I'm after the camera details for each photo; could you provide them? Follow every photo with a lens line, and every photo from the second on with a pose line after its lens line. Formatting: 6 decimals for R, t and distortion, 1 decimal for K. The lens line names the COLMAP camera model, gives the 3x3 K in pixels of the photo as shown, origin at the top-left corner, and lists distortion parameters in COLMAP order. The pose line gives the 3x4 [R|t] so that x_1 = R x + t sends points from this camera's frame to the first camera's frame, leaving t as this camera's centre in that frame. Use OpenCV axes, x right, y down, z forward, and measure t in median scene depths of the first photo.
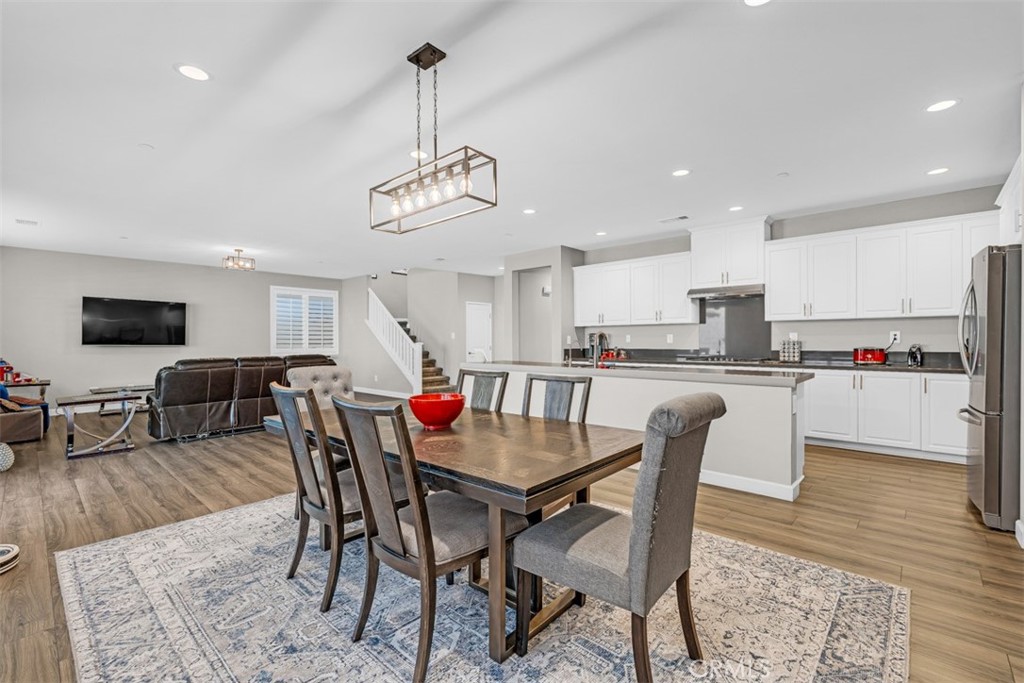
lens RADIAL K [[444.0, 0, 510.1], [0, 444.0, 343.1], [0, 0, 1]] dist [-0.018839, 0.000664]
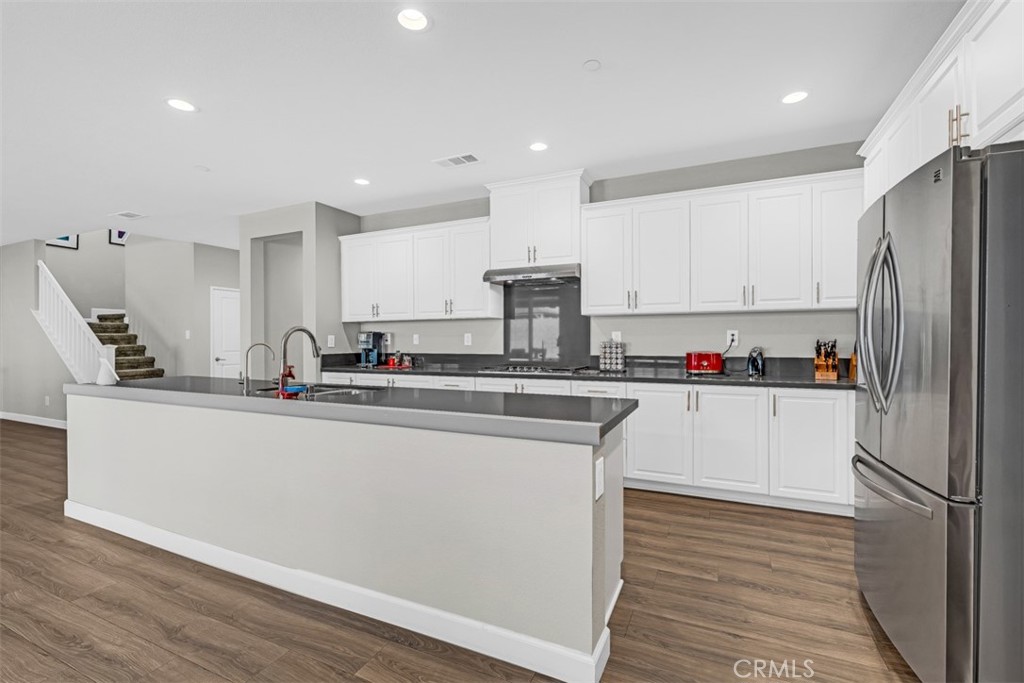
lens RADIAL K [[444.0, 0, 509.4], [0, 444.0, 345.8], [0, 0, 1]] dist [-0.018839, 0.000664]
pose [[0.952198, -0.003217, 0.305465, 0.241445], [0.001539, 0.999982, 0.005735, -0.004257], [-0.305478, -0.004990, 0.952186, 0.340286]]
